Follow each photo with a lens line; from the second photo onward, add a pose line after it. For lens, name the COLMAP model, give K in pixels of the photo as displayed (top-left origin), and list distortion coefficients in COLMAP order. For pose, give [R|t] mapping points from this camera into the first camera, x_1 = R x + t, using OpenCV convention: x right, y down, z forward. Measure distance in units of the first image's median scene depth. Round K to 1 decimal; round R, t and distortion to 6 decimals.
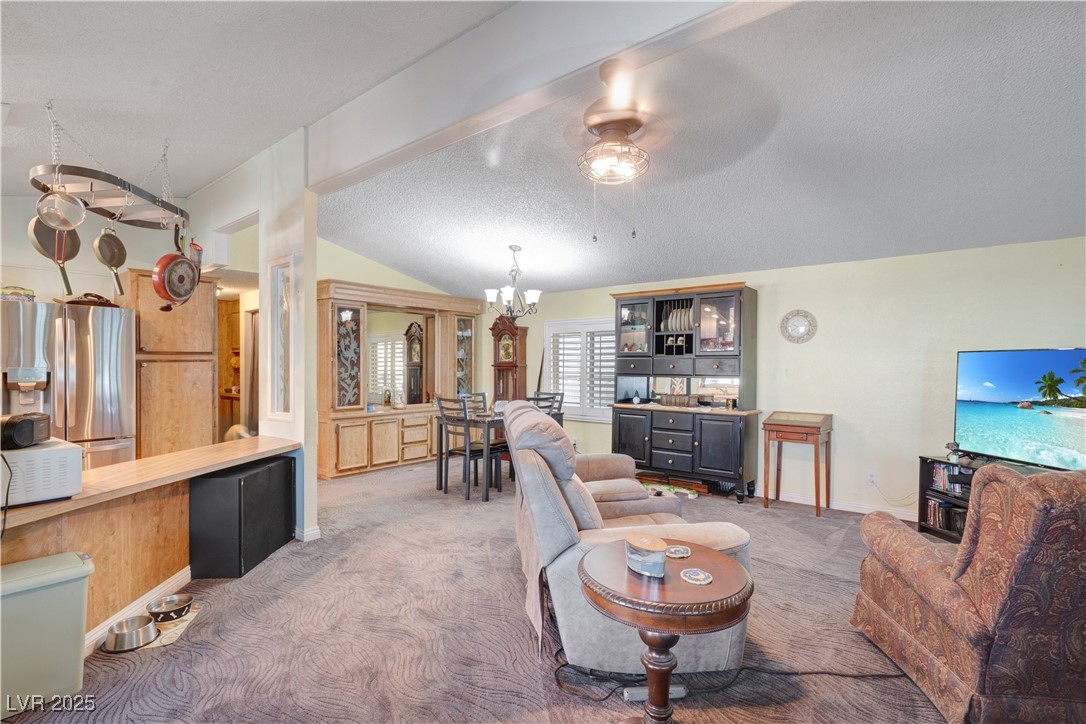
lens RADIAL K [[526.0, 0, 540.7], [0, 526.0, 364.9], [0, 0, 1]] dist [-0.001884, 0.001314]
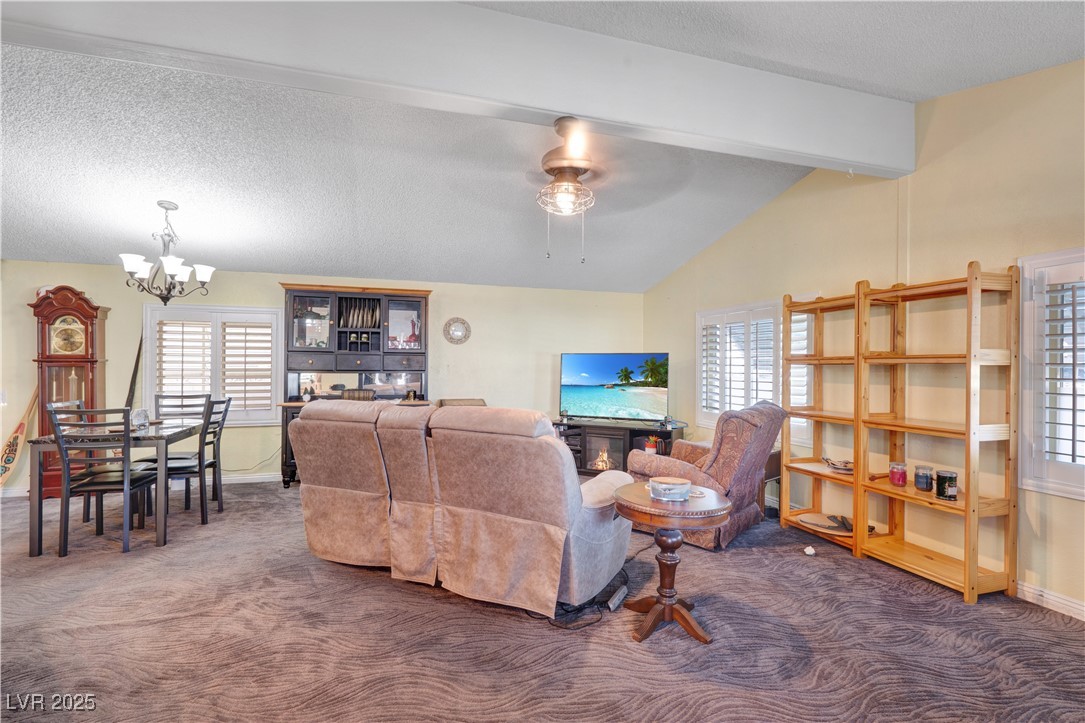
lens RADIAL K [[497.1, 0, 543.5], [0, 497.1, 364.0], [0, 0, 1]] dist [-0.008449, -0.000448]
pose [[0.554460, 0.000977, 0.832210, -0.373224], [-0.006023, 0.999978, 0.002839, 0.000623], [-0.832189, -0.006586, 0.554453, 0.170754]]
